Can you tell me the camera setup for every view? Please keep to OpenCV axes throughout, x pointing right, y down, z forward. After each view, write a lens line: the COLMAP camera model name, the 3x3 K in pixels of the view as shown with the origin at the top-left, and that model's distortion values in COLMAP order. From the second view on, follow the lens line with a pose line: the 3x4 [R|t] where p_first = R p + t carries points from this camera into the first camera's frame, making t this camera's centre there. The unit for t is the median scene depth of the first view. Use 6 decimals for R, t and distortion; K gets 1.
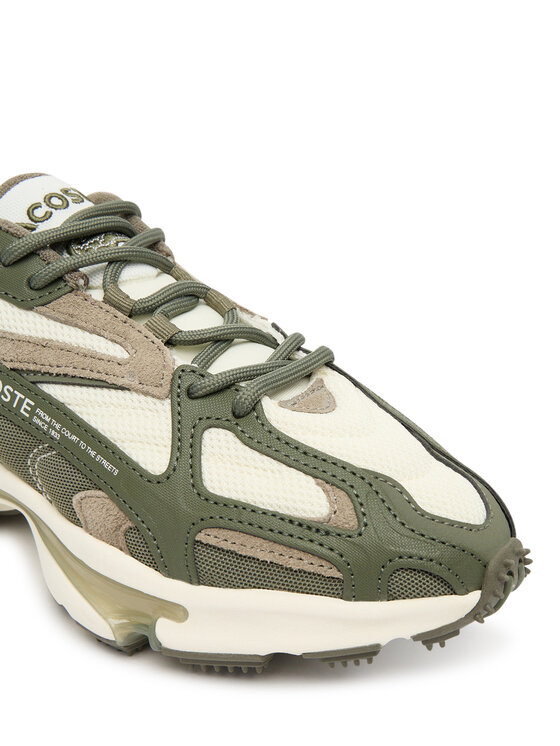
lens RADIAL K [[688.6, 0, 316.5], [0, 688.6, 374.5], [0, 0, 1]] dist [-0.044890, 0.000000]
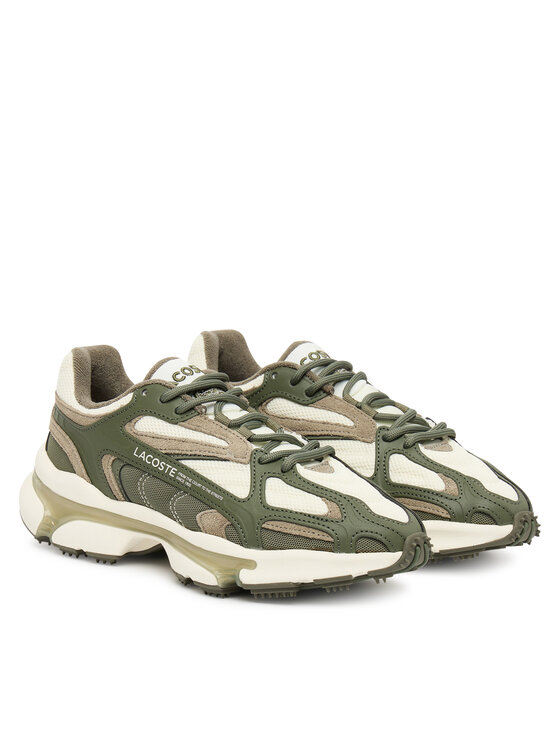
lens RADIAL K [[1902.2, 0, 279.9], [0, 1902.2, 372.9], [0, 0, 1]] dist [0.052237, 0.000000]
pose [[0.997072, 0.001640, -0.076457, 0.291589], [-0.025672, 0.948932, -0.314434, 1.504574], [0.072036, 0.315476, 0.946195, -4.256529]]
